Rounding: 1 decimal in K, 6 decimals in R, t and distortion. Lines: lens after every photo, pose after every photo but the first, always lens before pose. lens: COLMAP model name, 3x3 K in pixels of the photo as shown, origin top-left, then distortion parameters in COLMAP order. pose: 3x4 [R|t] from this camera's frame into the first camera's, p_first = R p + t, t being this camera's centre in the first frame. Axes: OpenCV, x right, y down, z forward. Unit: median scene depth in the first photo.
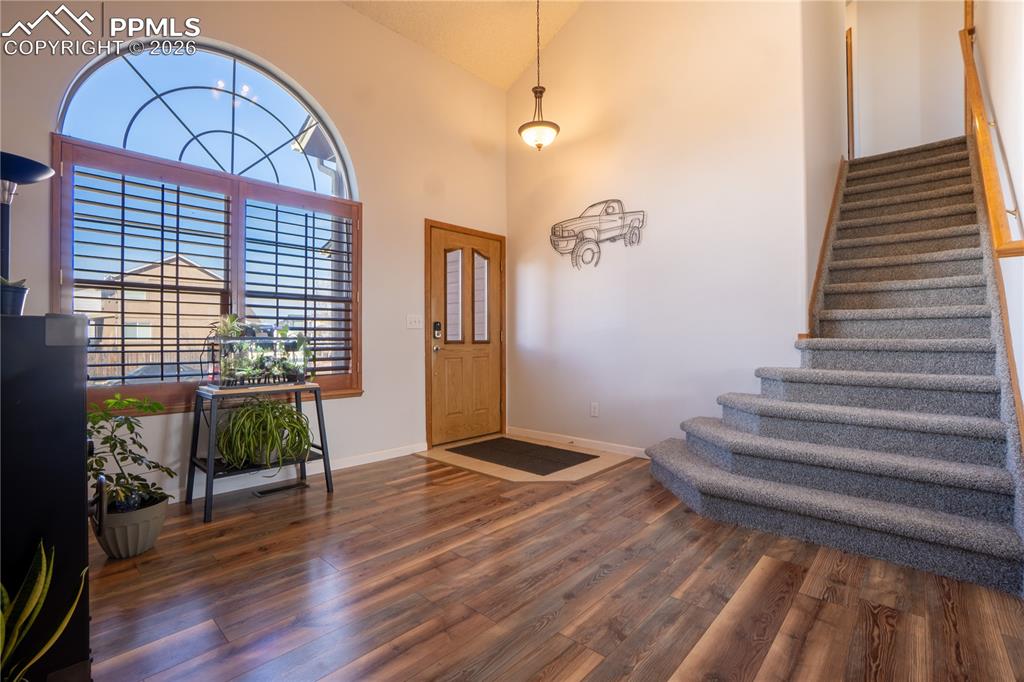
lens RADIAL K [[459.3, 0, 513.4], [0, 459.3, 338.5], [0, 0, 1]] dist [-0.000048, -0.000005]
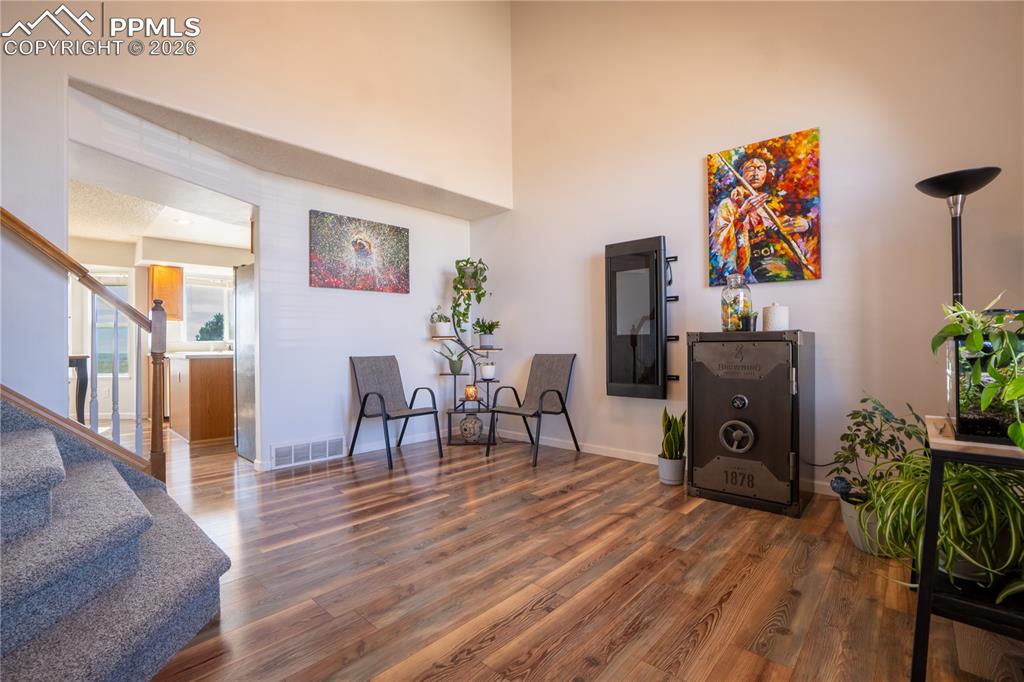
lens RADIAL K [[459.3, 0, 510.7], [0, 459.3, 342.2], [0, 0, 1]] dist [-0.000048, -0.000005]
pose [[-0.999960, 0.008157, 0.003563, -0.030327], [0.008127, 0.999933, -0.008205, 0.002932], [-0.003629, -0.008175, -0.999960, 2.056380]]
